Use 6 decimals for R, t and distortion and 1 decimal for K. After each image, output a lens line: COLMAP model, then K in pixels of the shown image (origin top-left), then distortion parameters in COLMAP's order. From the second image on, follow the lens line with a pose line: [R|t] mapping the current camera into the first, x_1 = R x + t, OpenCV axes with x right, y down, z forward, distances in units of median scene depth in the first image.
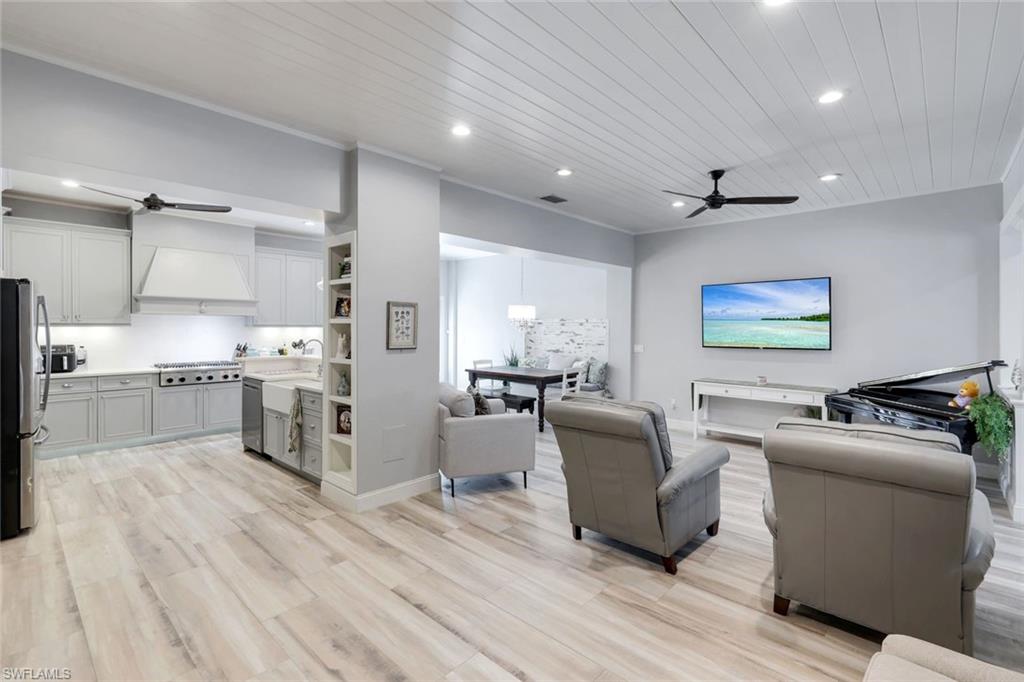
lens RADIAL K [[469.3, 0, 510.3], [0, 469.3, 331.7], [0, 0, 1]] dist [-0.001560, 0.001251]
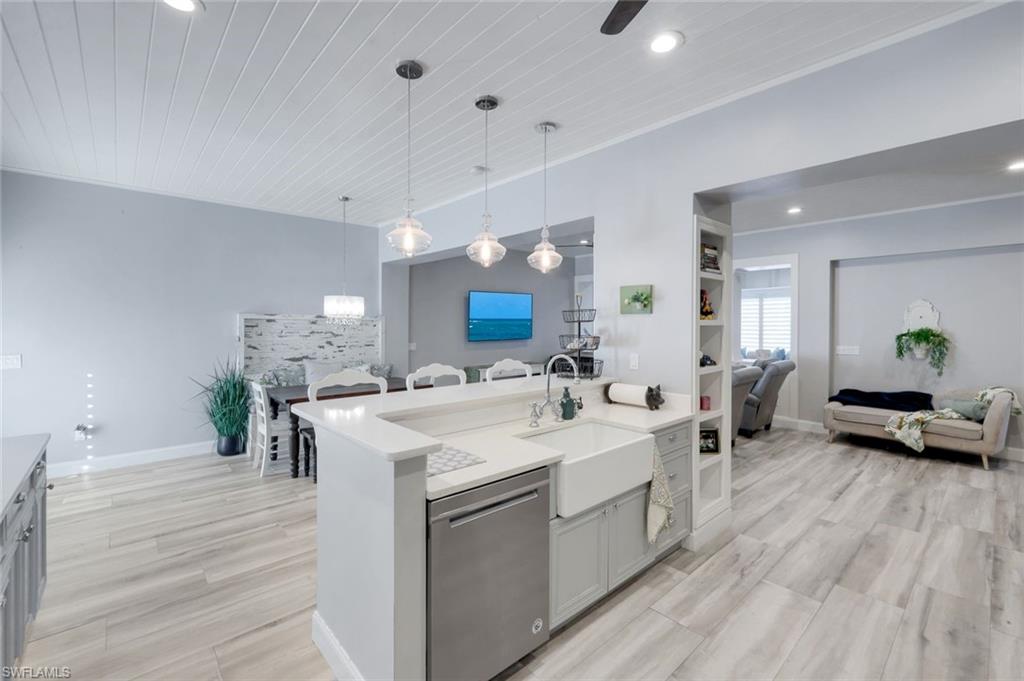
lens RADIAL K [[456.4, 0, 510.5], [0, 456.4, 330.4], [0, 0, 1]] dist [0.004405, -0.001196]
pose [[0.075617, -0.020513, 0.996926, -1.469244], [0.017056, 0.999669, 0.019276, -0.027532], [-0.996991, 0.015546, 0.075942, 1.587949]]
